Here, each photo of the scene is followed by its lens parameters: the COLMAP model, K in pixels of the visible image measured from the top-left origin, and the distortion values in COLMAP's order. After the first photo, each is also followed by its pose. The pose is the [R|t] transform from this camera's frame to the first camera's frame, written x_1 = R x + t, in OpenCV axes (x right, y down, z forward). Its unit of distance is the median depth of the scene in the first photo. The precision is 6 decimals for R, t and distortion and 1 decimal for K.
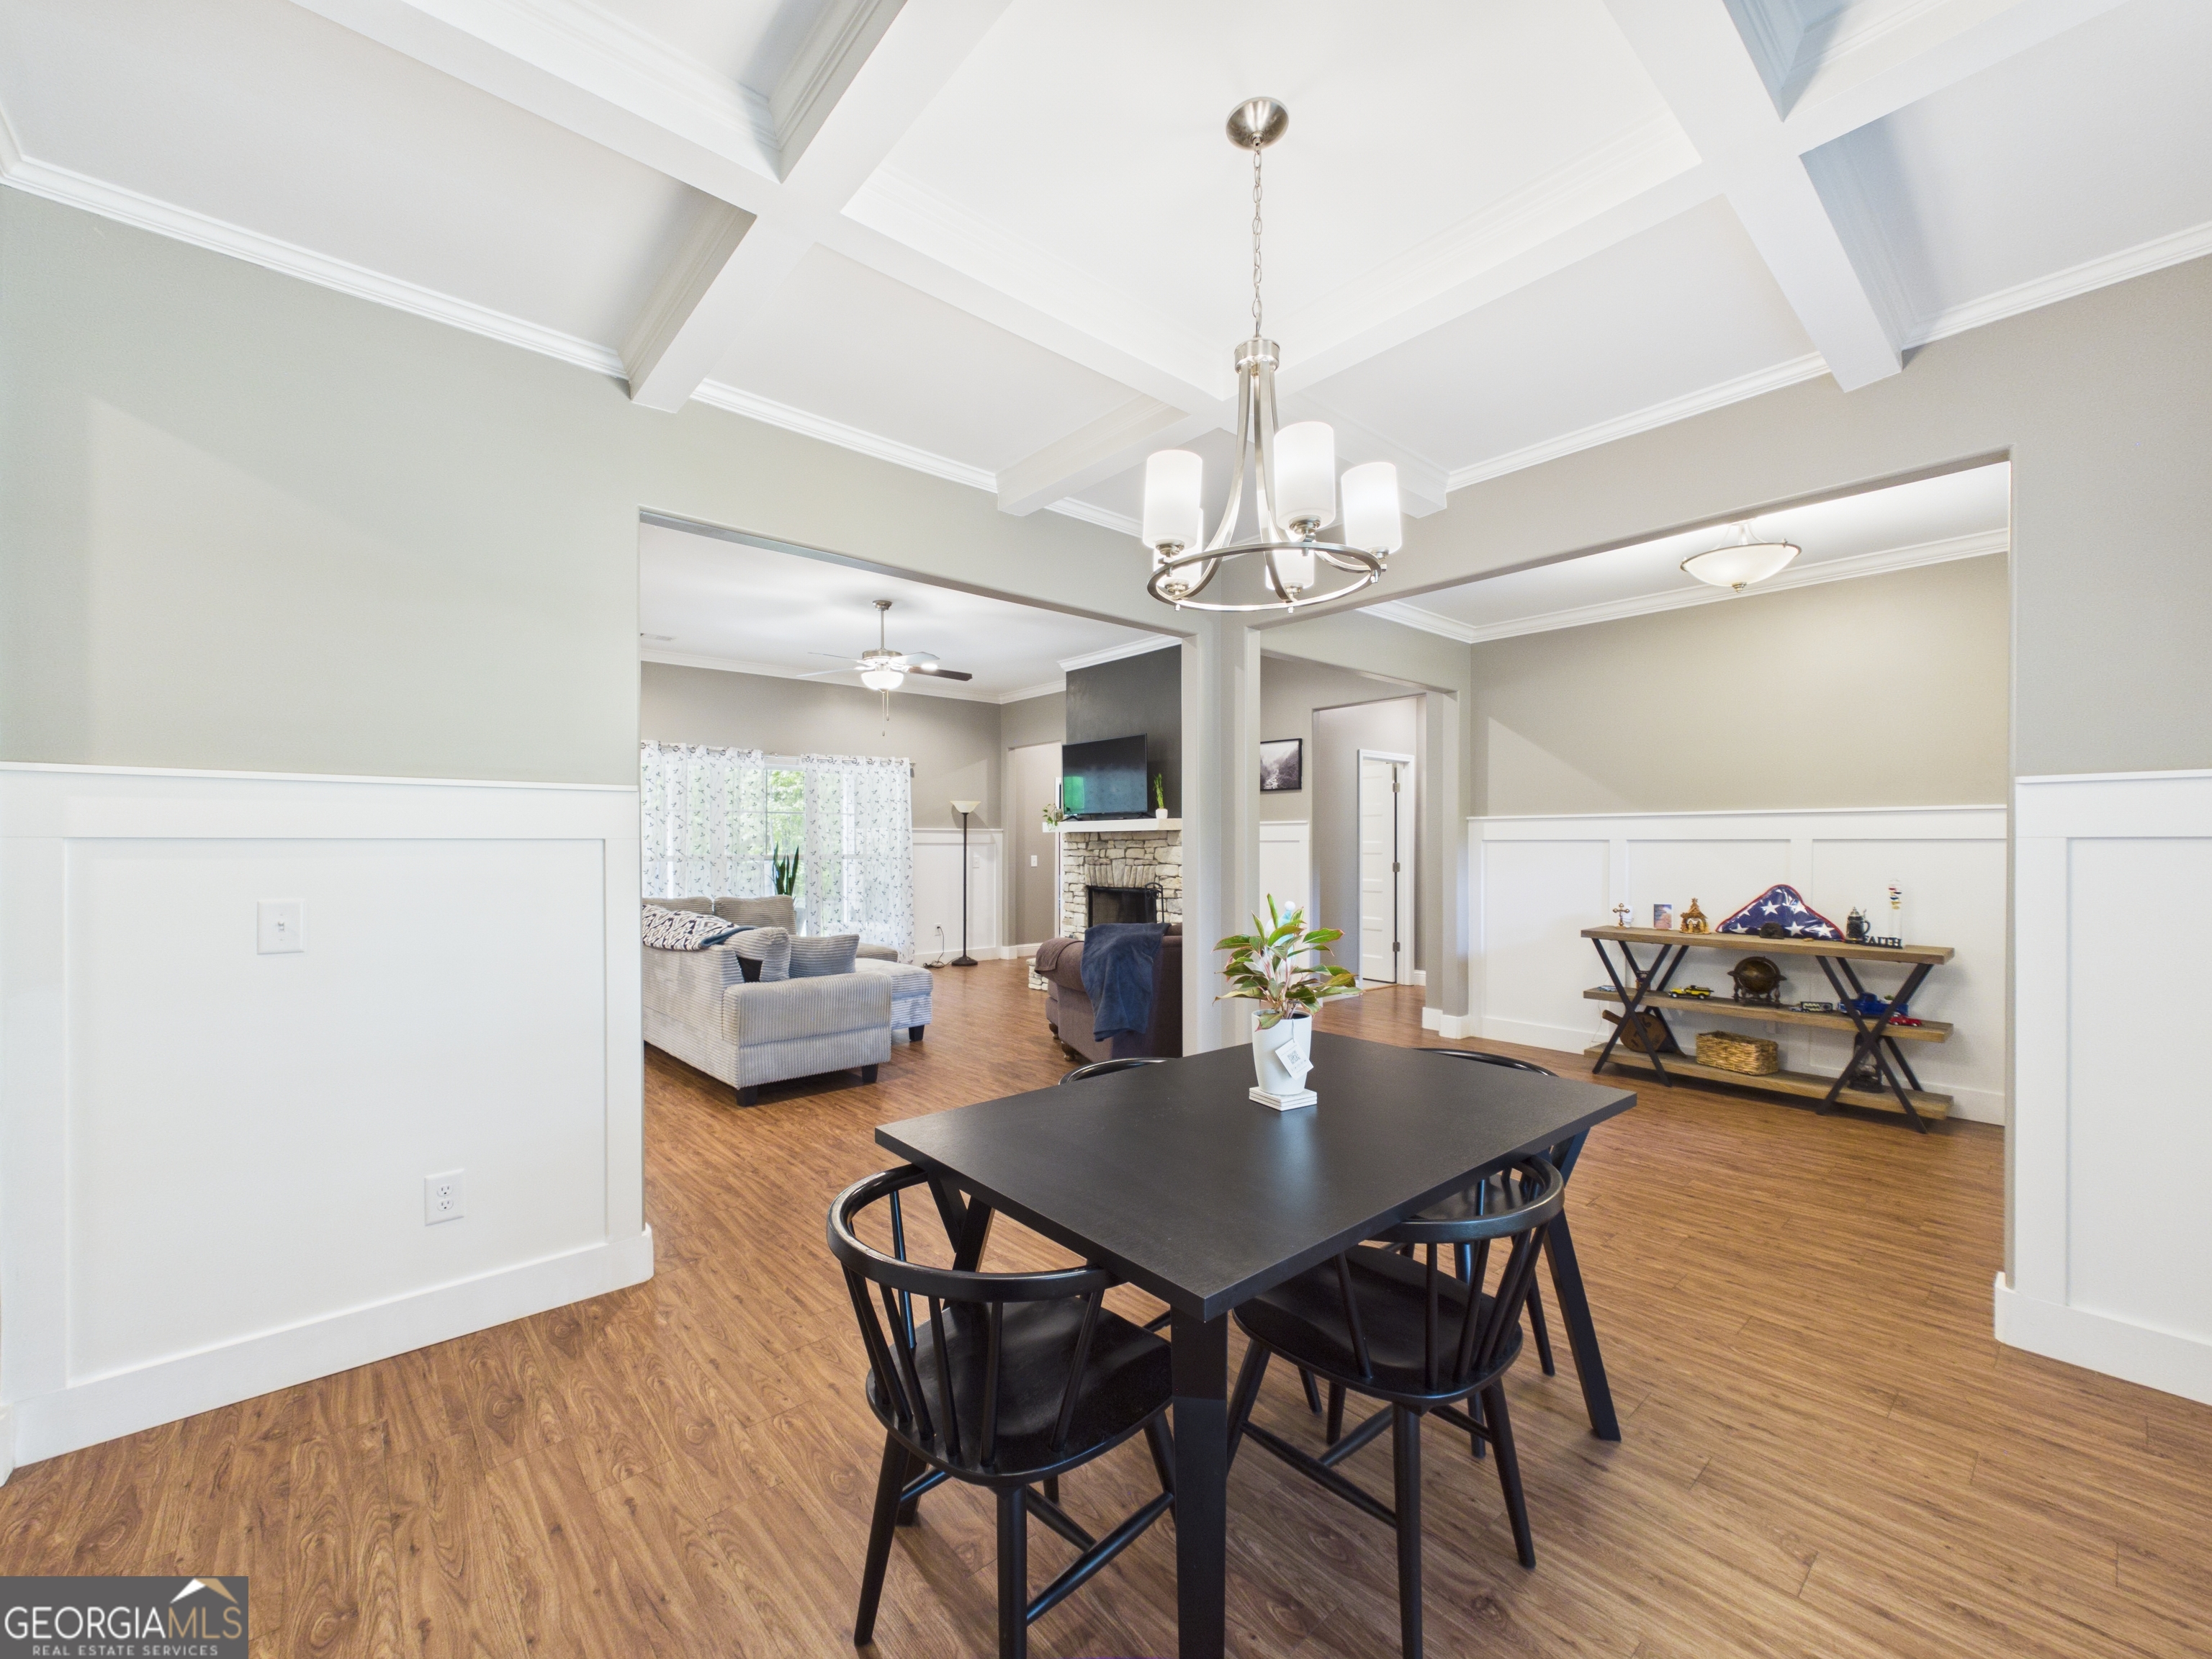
lens RADIAL K [[894.4, 0, 1106.3], [0, 894.4, 846.7], [0, 0, 1]] dist [0.001444, -0.000010]
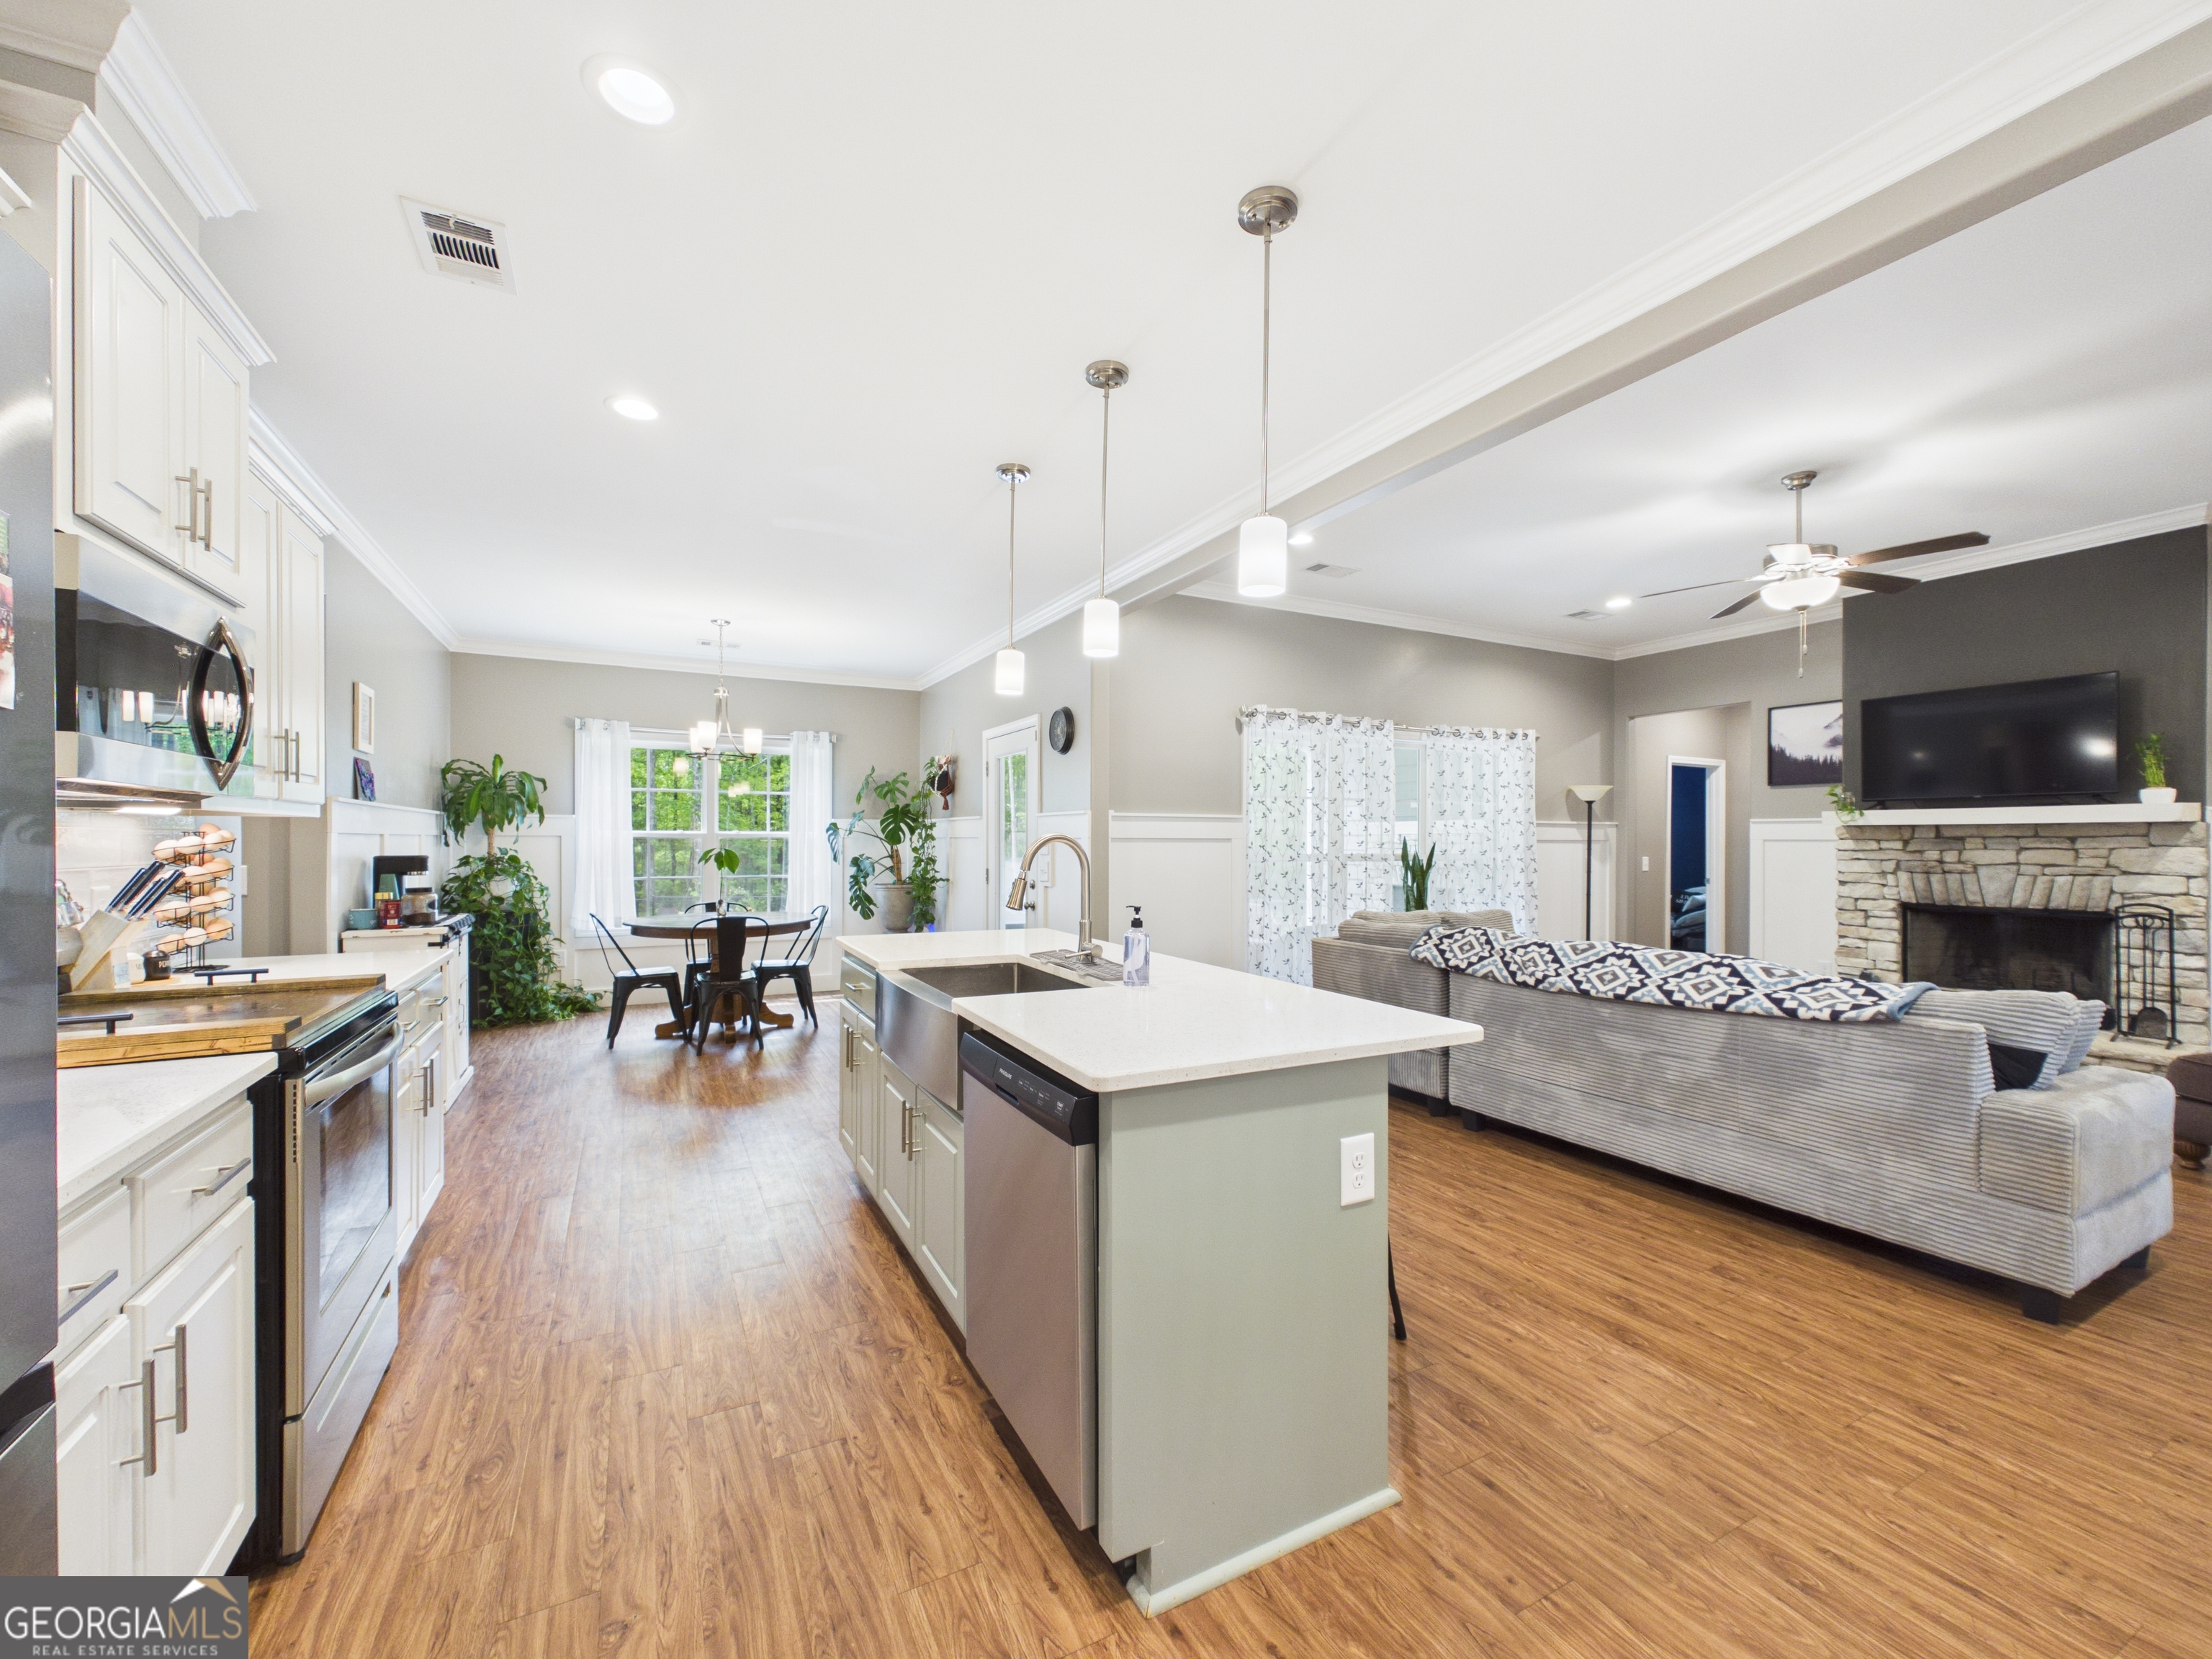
lens RADIAL K [[894.4, 0, 1104.0], [0, 894.4, 842.4], [0, 0, 1]] dist [0.001444, -0.000010]
pose [[0.971412, 0.004881, -0.237349, -0.513358], [-0.005010, 0.999987, 0.000060, 0.000005], [0.237346, 0.001131, 0.971424, 0.203736]]
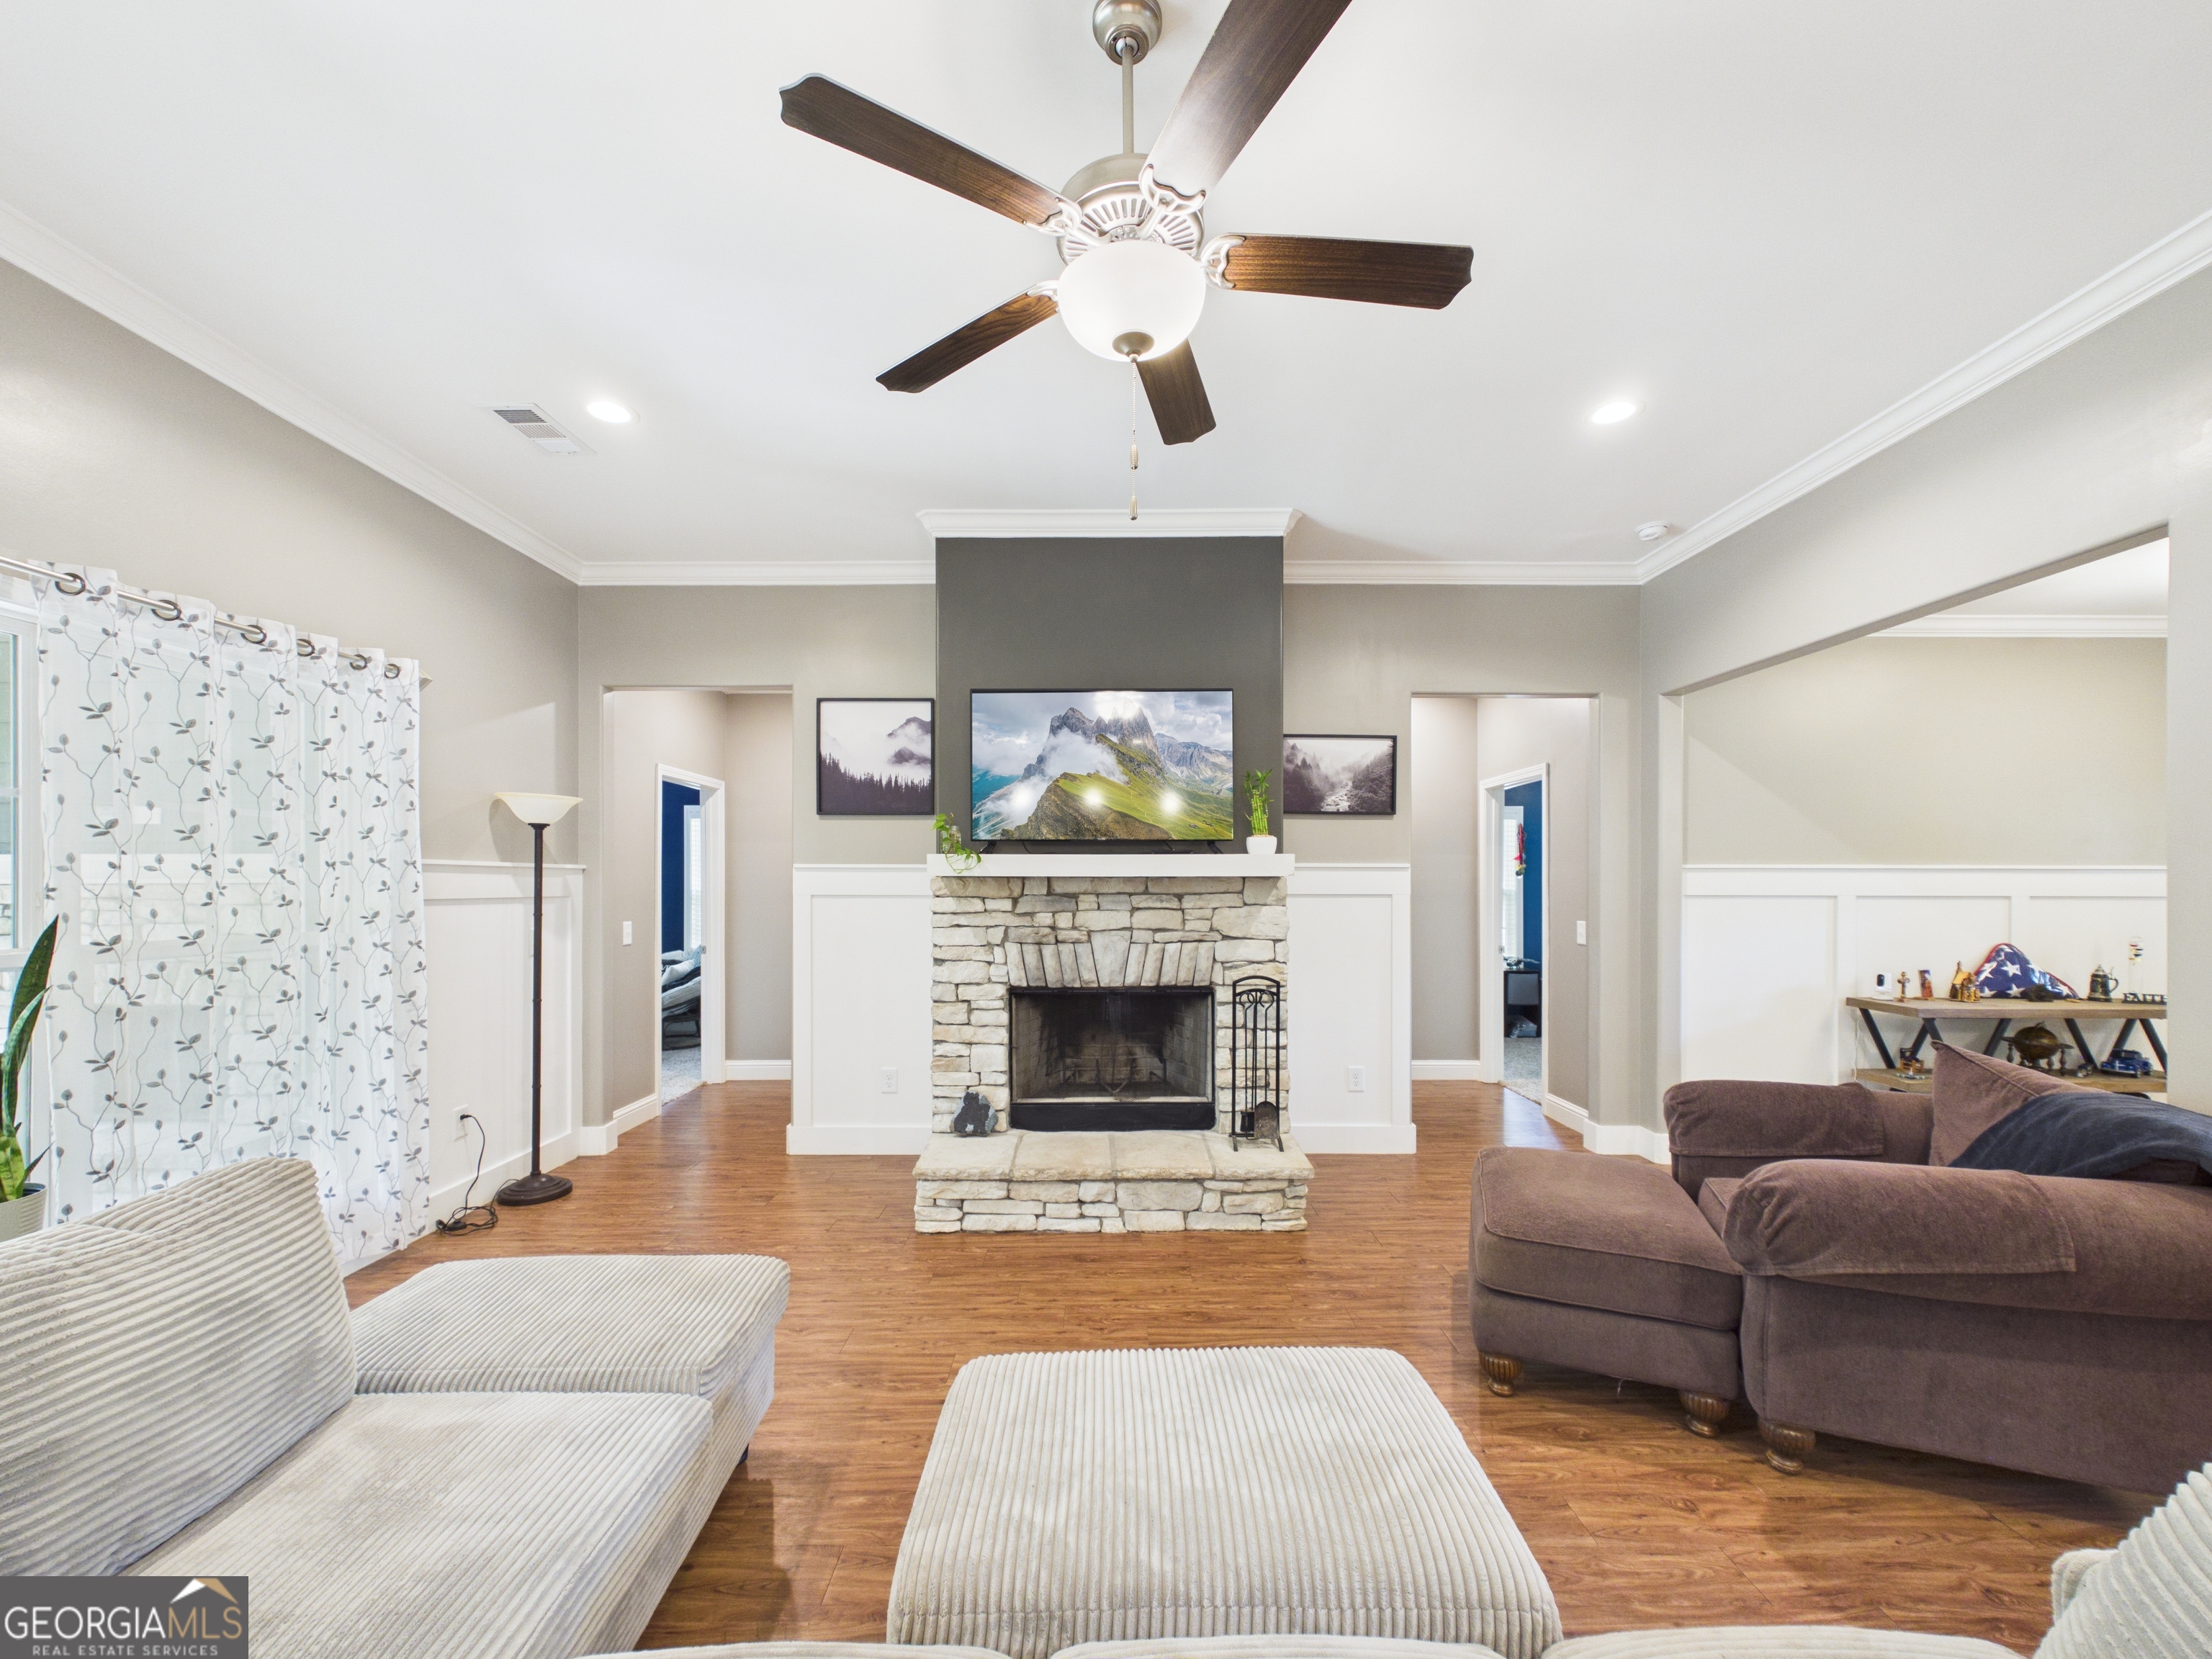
lens RADIAL K [[894.4, 0, 1107.5], [0, 894.4, 885.2], [0, 0, 1]] dist [0.001444, -0.000010]
pose [[0.658611, 0.001789, 0.752482, -0.396445], [-0.000096, 0.999997, -0.002294, -0.011929], [-0.752484, 0.001439, 0.658609, 0.718952]]
